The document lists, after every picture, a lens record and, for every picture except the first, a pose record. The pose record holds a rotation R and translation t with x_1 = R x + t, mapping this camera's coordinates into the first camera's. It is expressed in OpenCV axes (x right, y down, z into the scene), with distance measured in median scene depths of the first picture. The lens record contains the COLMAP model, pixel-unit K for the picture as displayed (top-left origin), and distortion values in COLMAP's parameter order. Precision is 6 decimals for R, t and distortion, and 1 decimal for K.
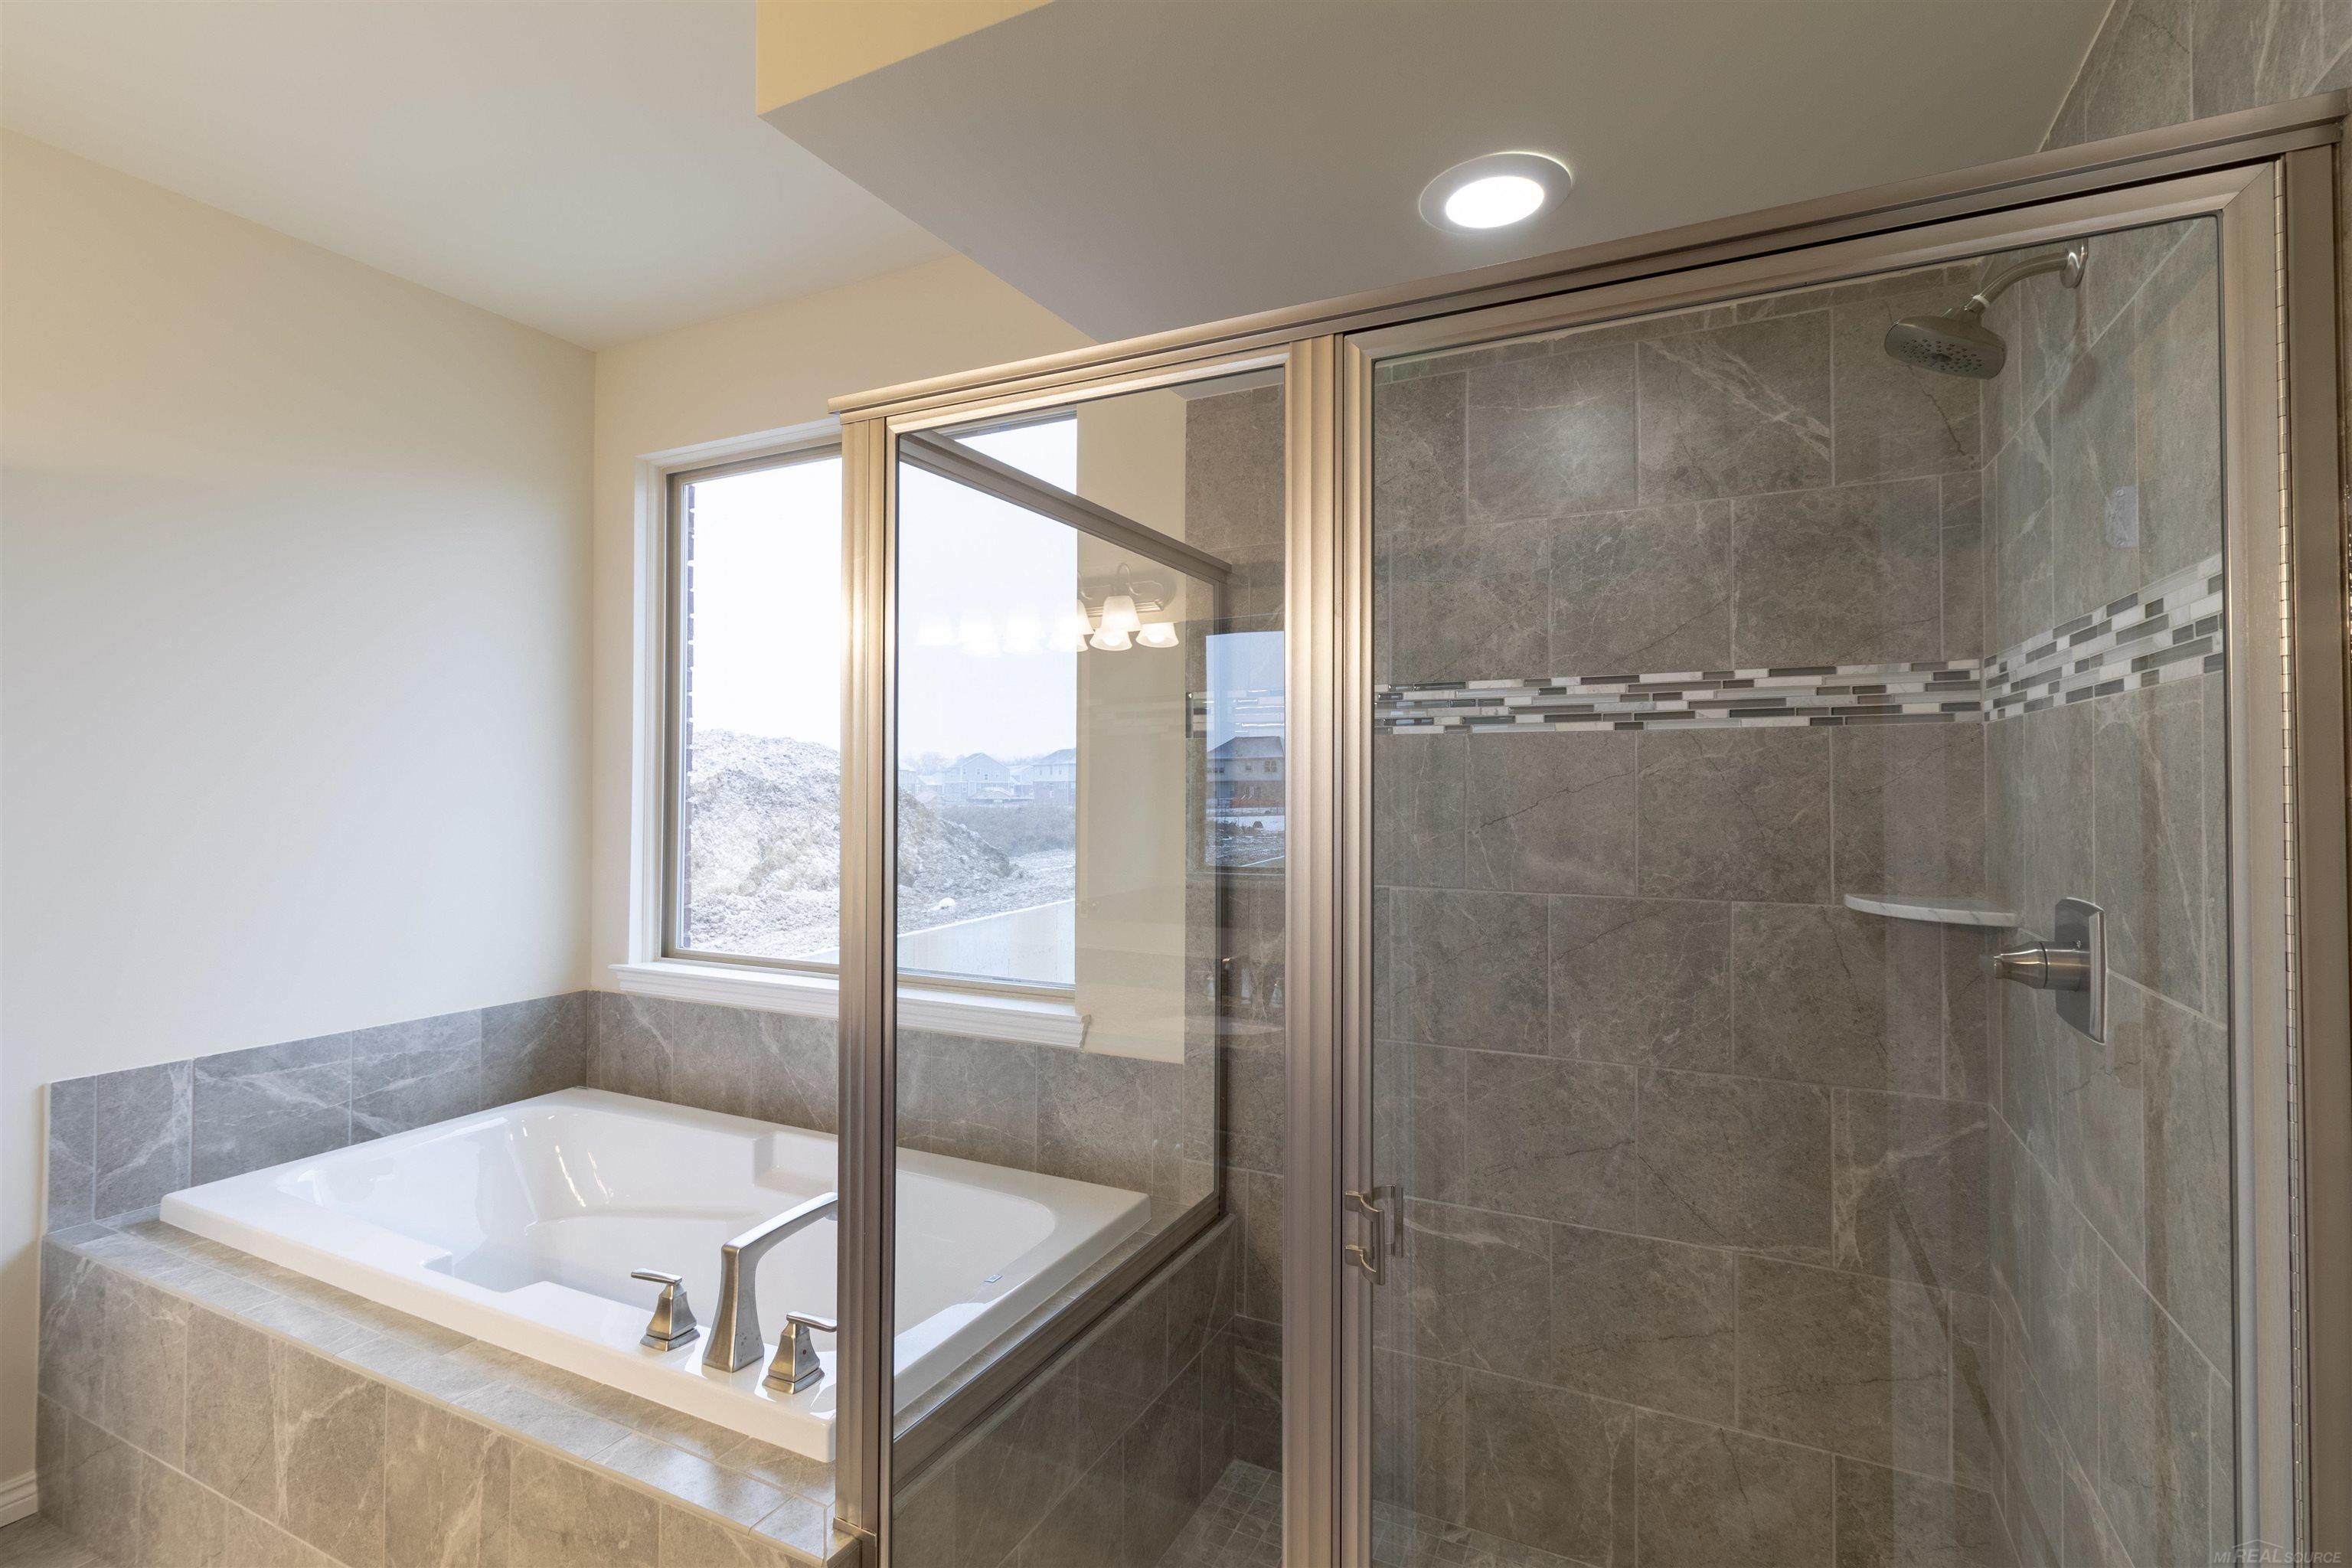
lens RADIAL K [[1086.2, 0, 1182.8], [0, 1086.2, 782.8], [0, 0, 1]] dist [0.000540, 0.001446]
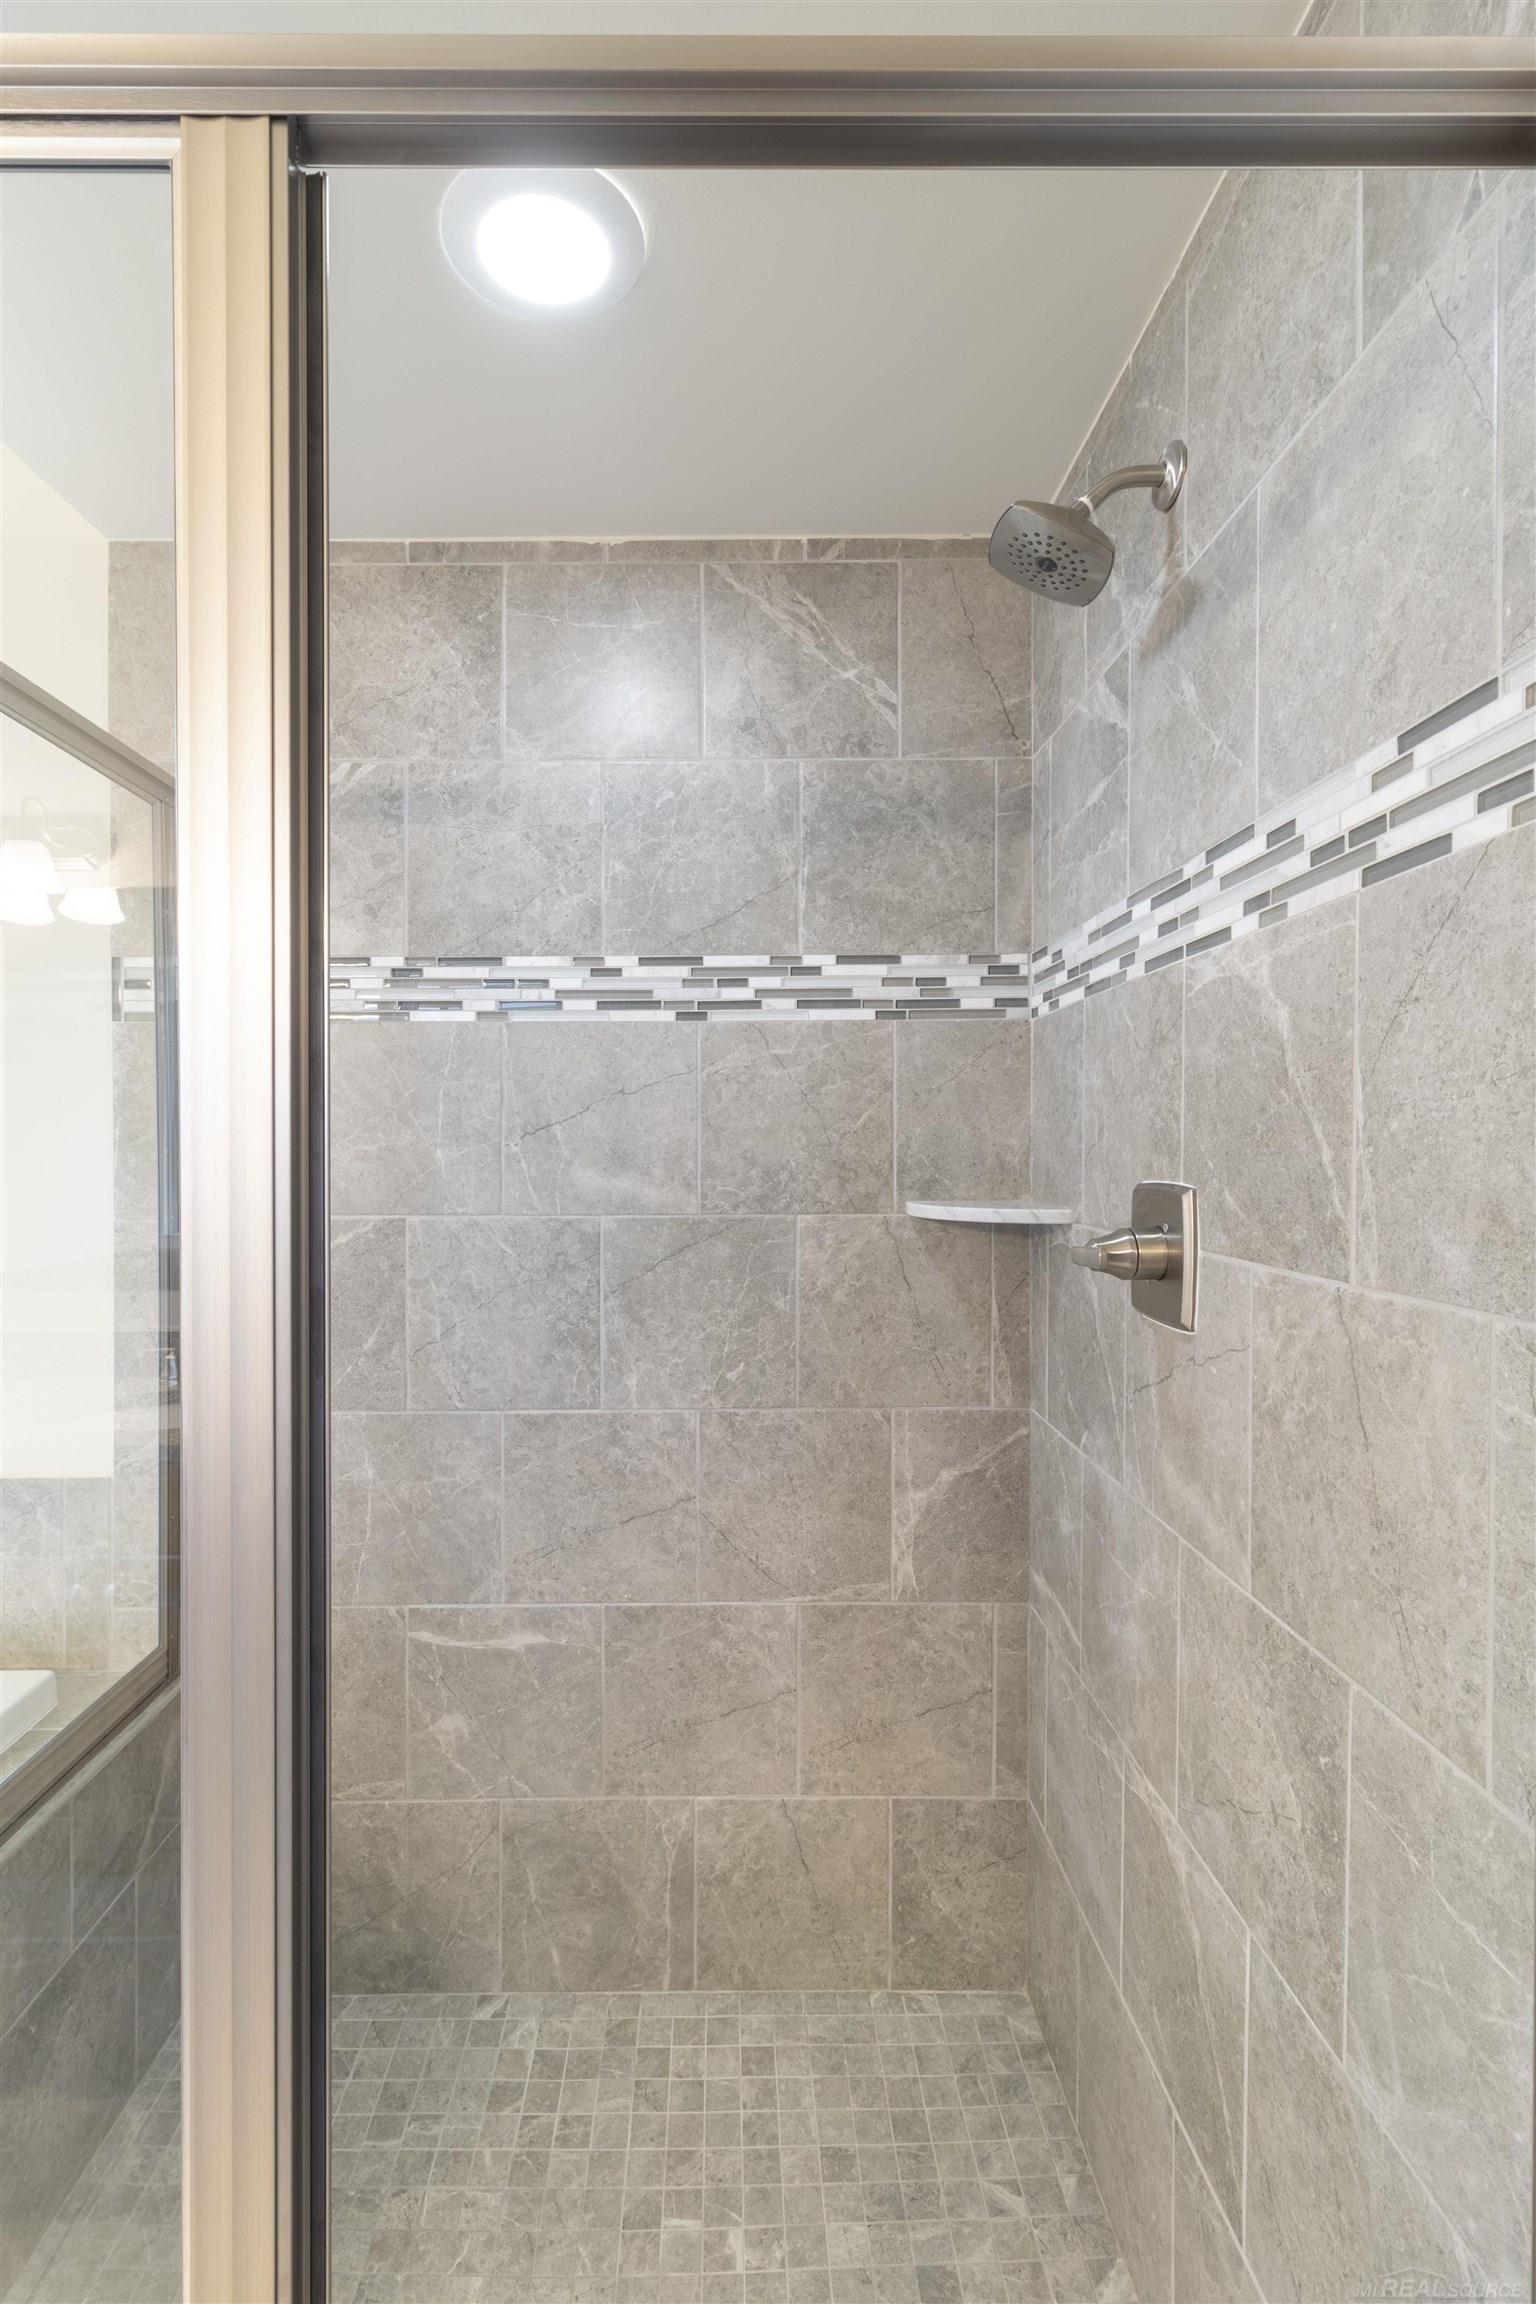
lens RADIAL K [[1064.0, 0, 743.1], [0, 1064.0, 1157.3], [0, 0, 1]] dist [0.000540, 0.001446]
pose [[0.885366, -0.002610, 0.464887, 0.056433], [-0.001457, 0.999964, 0.008388, 0.053095], [-0.464893, -0.008104, 0.885330, 0.240205]]
